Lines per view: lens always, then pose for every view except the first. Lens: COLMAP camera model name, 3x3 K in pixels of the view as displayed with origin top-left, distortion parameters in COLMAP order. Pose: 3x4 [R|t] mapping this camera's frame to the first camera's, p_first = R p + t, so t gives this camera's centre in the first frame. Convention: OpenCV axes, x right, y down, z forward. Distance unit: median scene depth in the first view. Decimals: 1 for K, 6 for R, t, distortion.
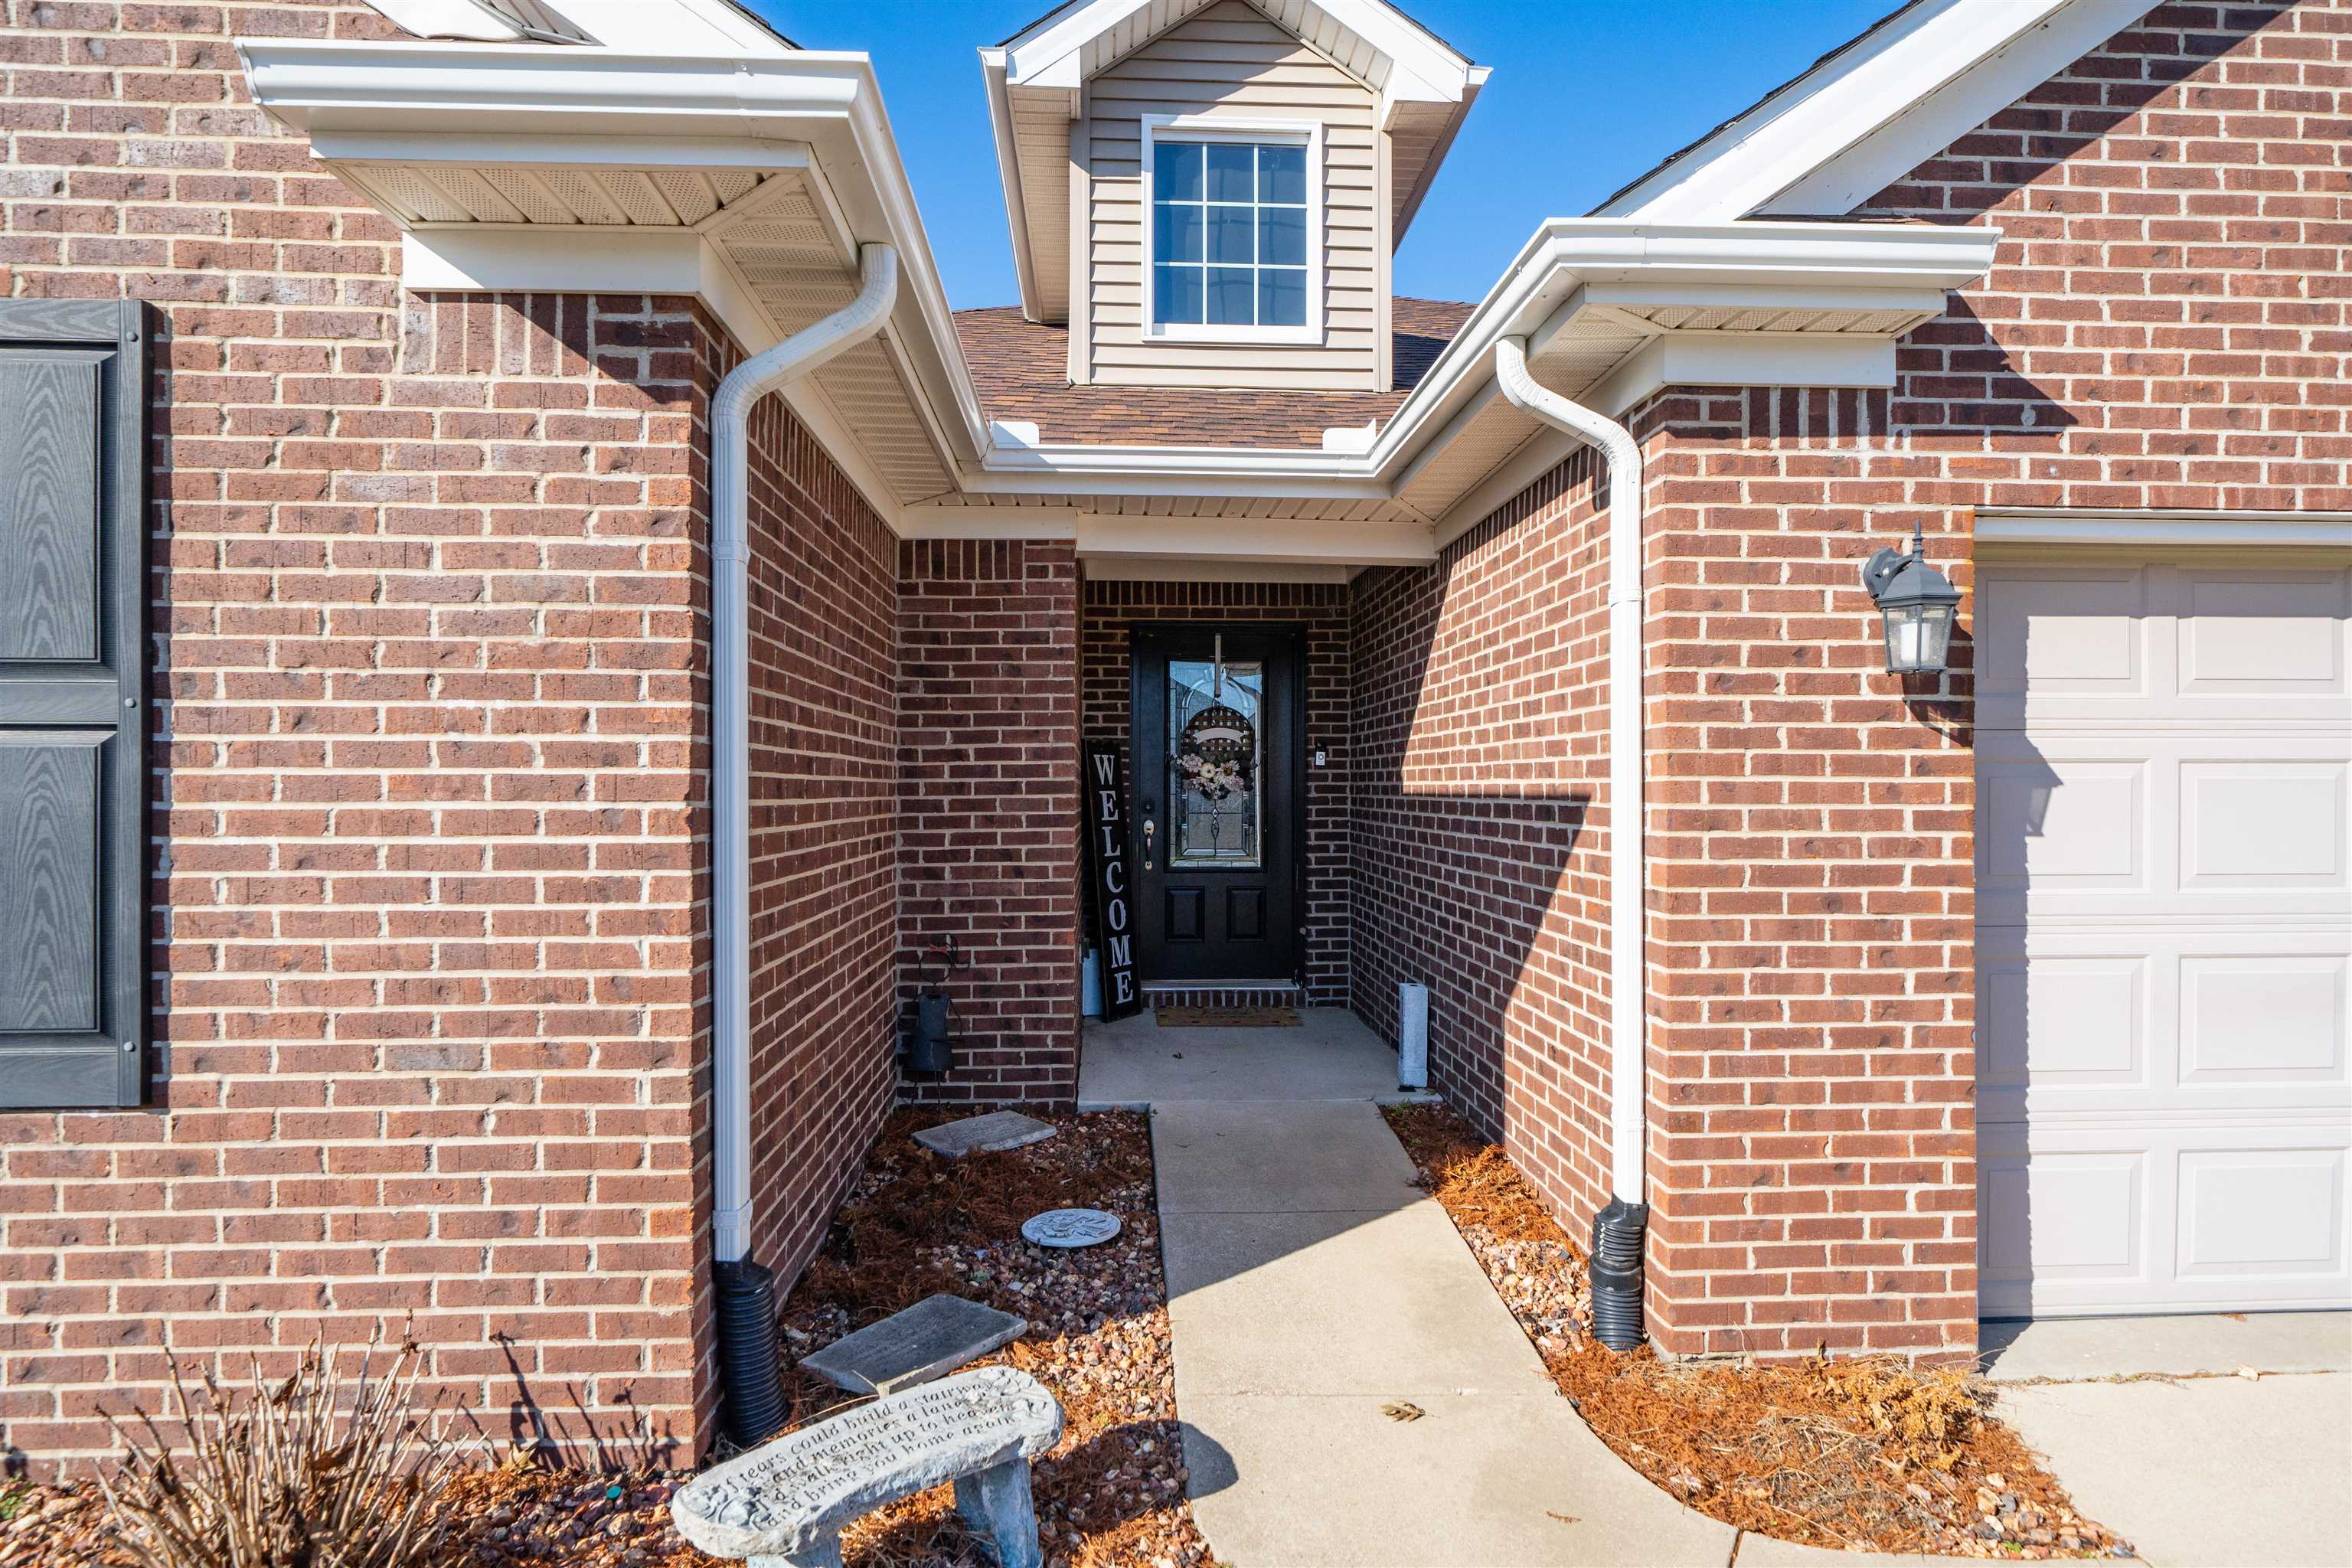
lens RADIAL K [[1196.1, 0, 1170.1], [0, 1196.1, 784.2], [0, 0, 1]] dist [0.000208, -0.000018]
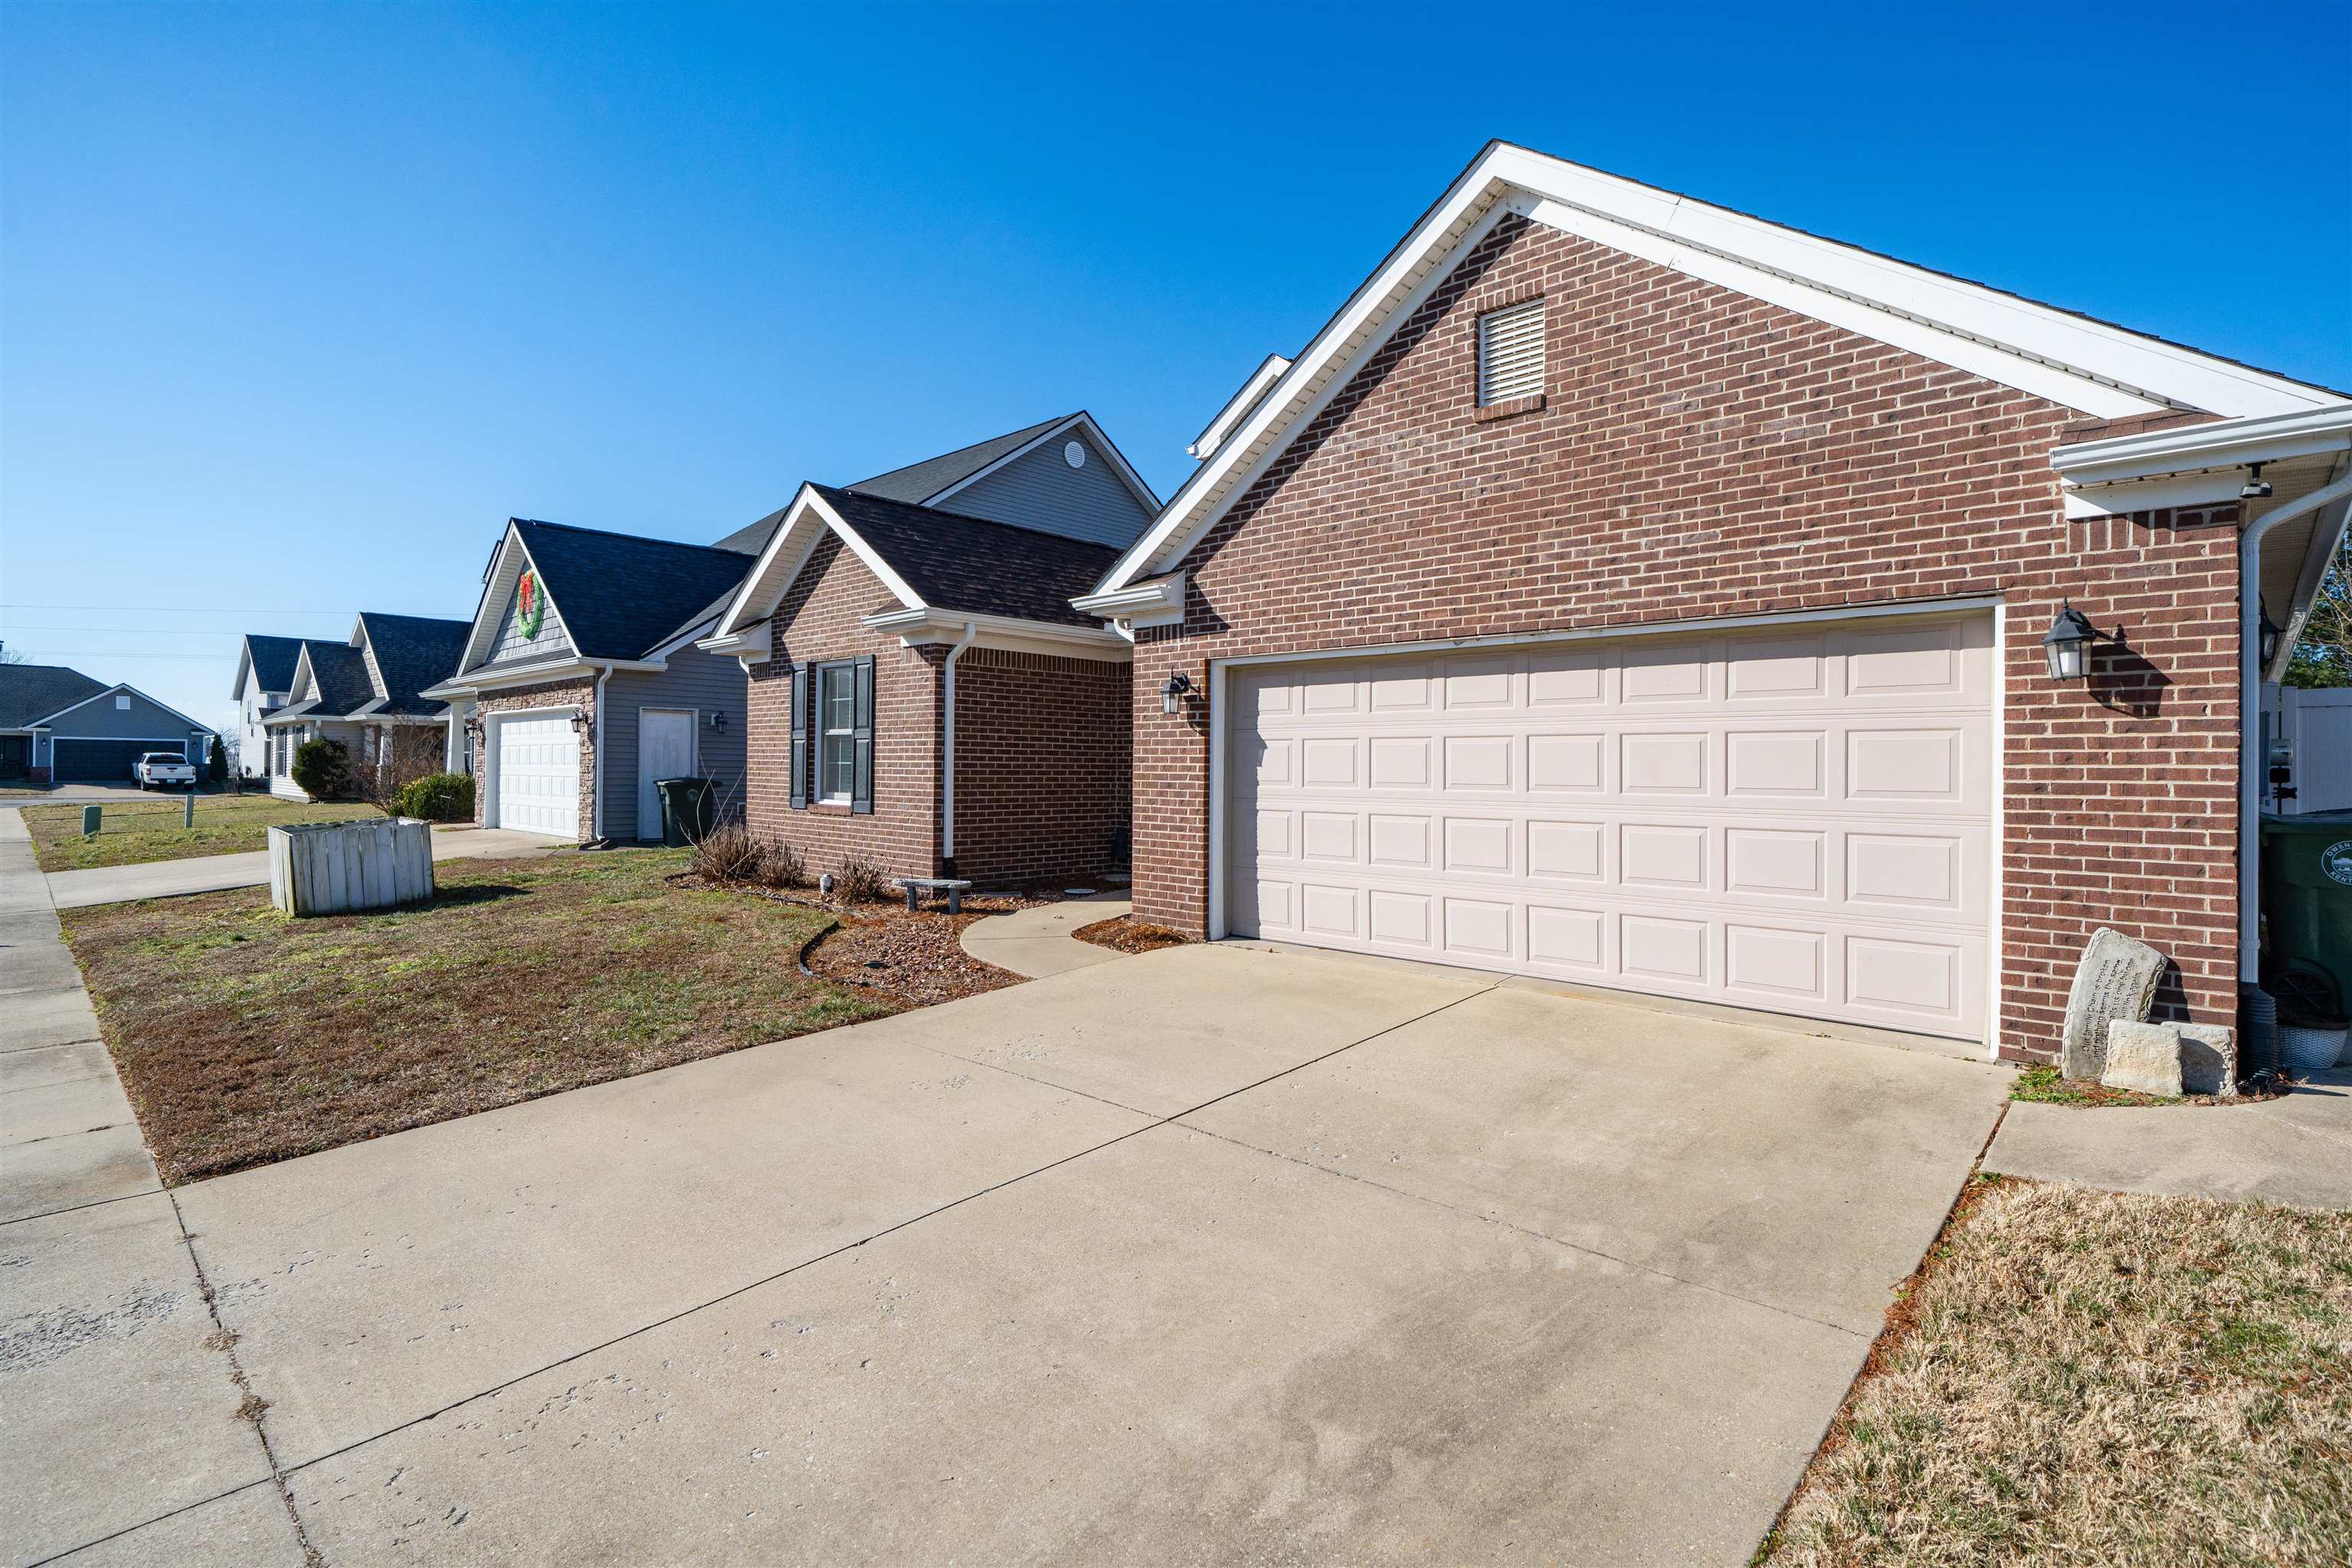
lens RADIAL K [[1099.2, 0, 1180.9], [0, 1099.2, 769.5], [0, 0, 1]] dist [0.003553, 0.001050]
pose [[0.695324, 0.005835, -0.718673, 2.672793], [-0.010306, 0.999945, -0.001853, 0.061393], [0.718623, 0.008695, 0.695346, -1.016556]]
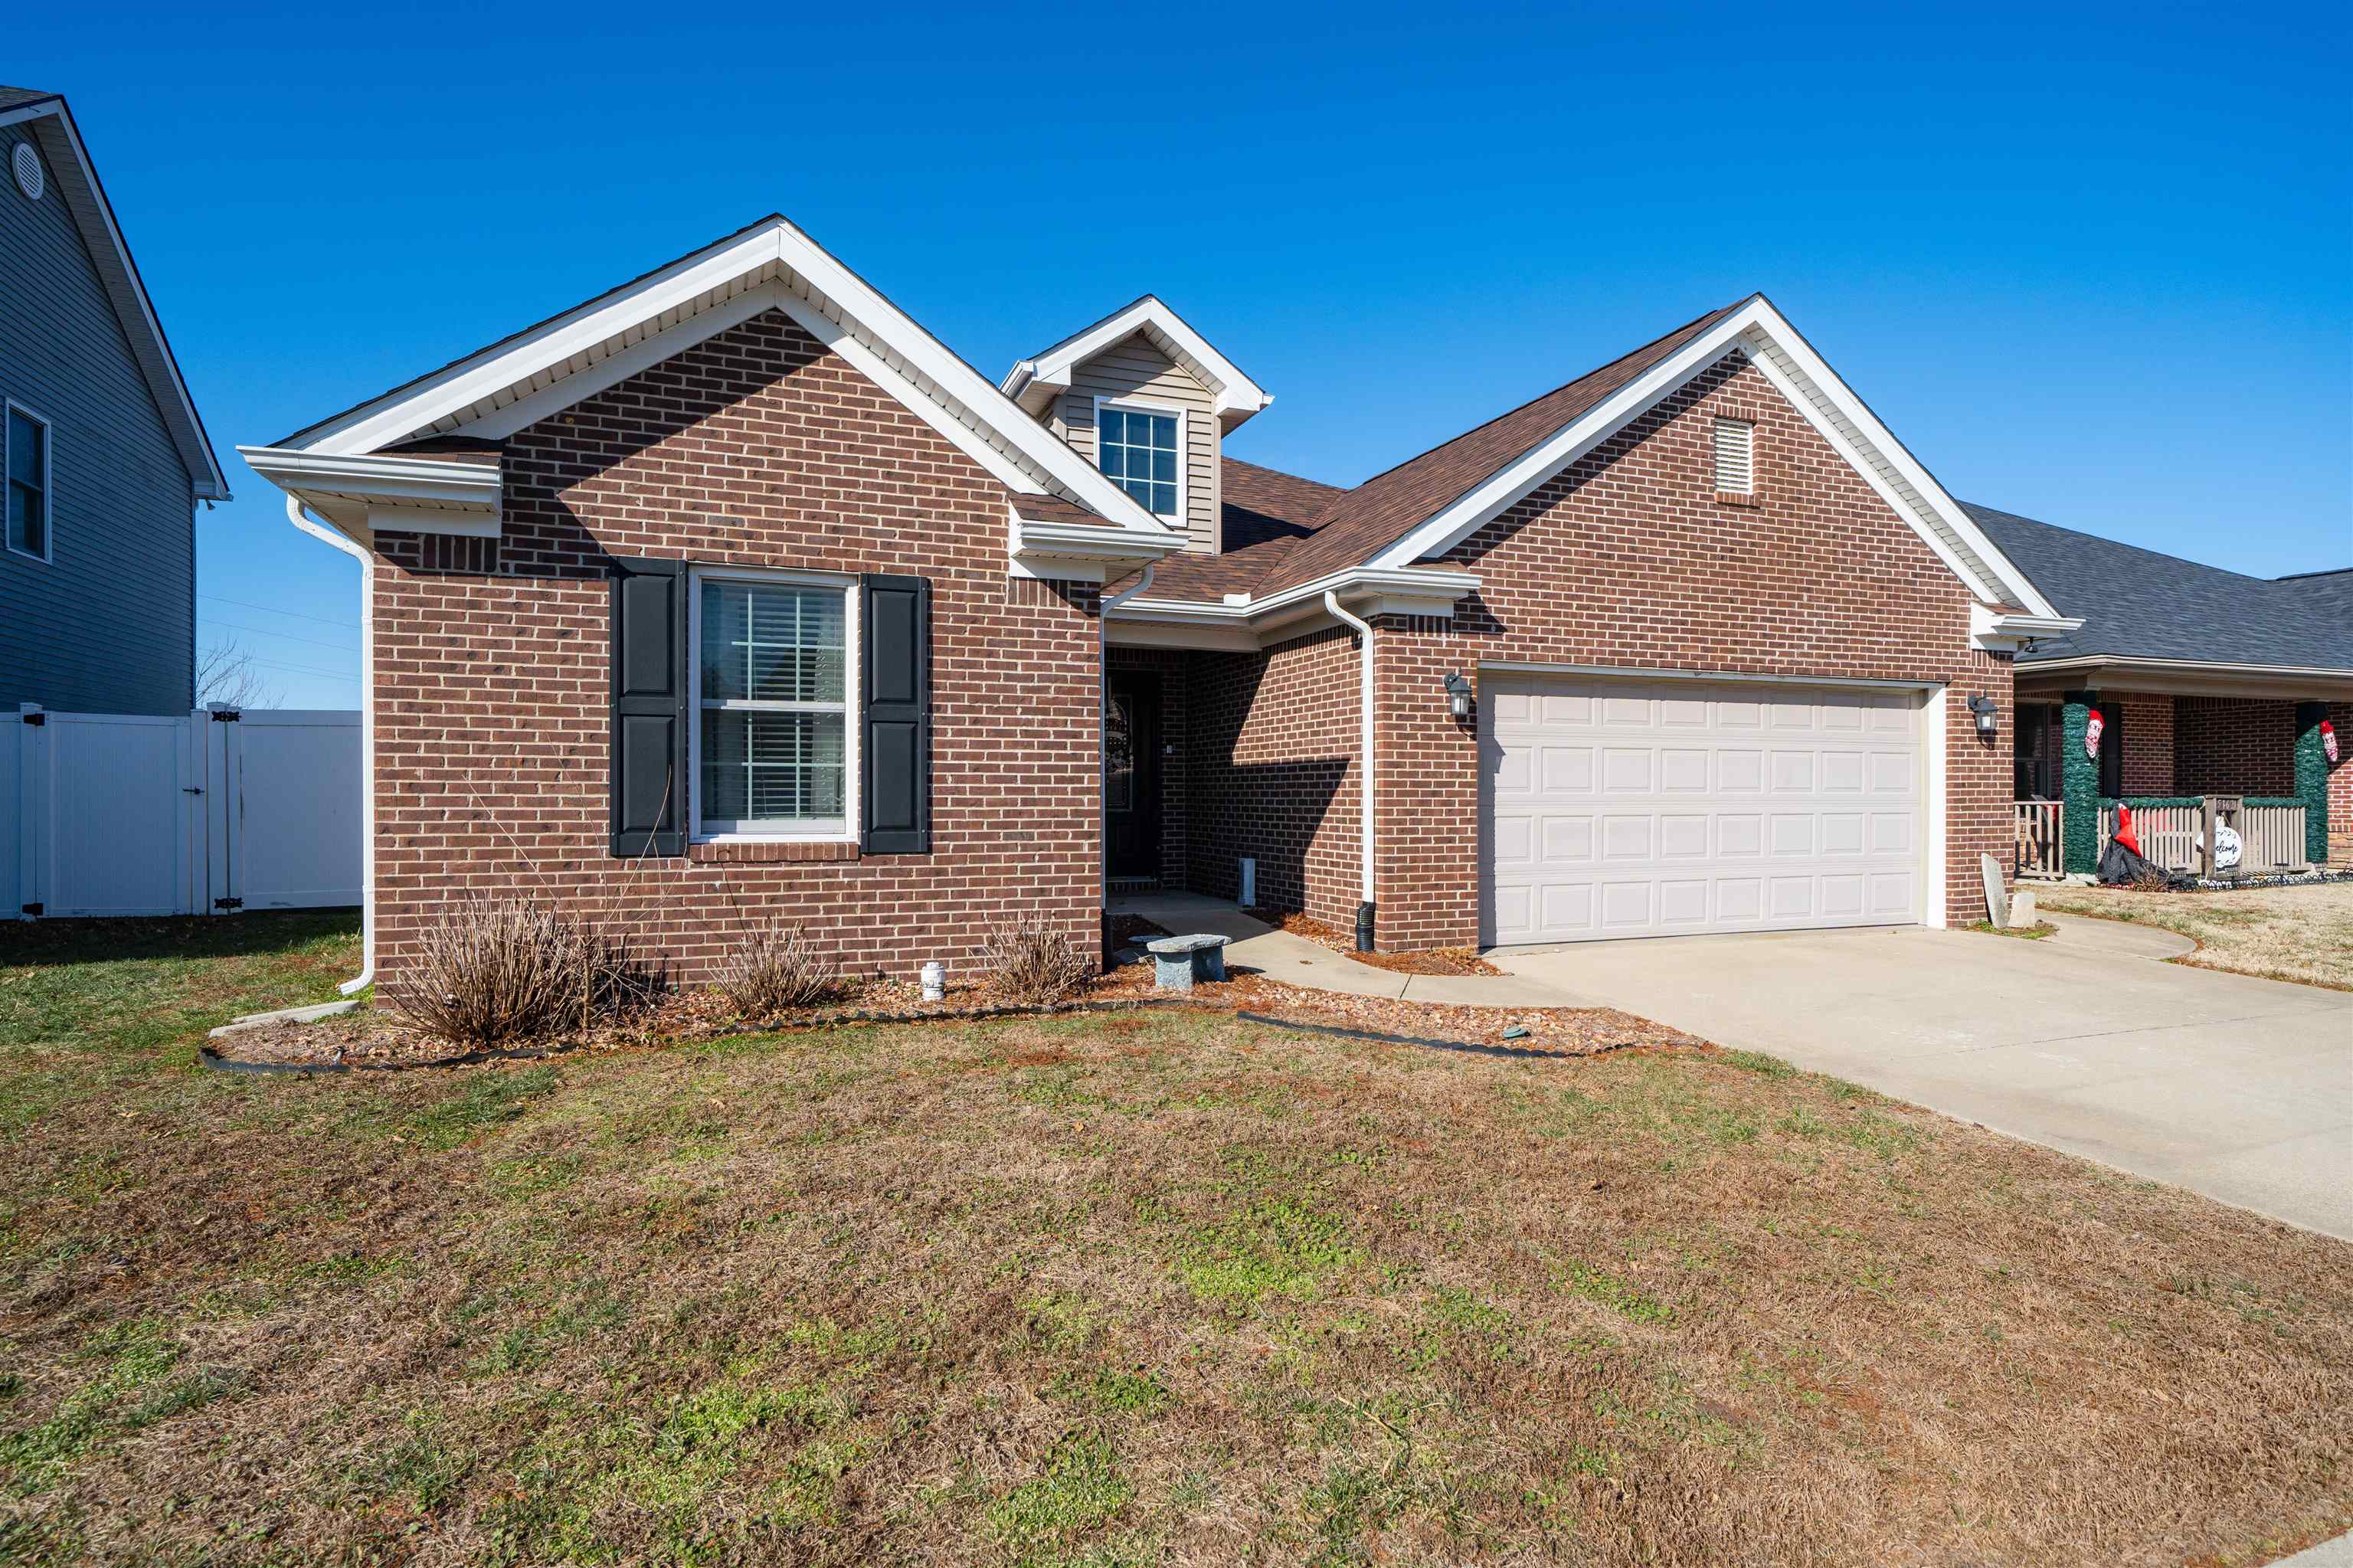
lens RADIAL K [[1205.5, 0, 1177.8], [0, 1205.5, 791.7], [0, 0, 1]] dist [0.007106, 0.000339]
pose [[0.950661, 0.001332, 0.310228, -0.940783], [-0.001013, 0.999999, -0.001192, 0.098412], [-0.310229, 0.000819, 0.950661, -1.580794]]
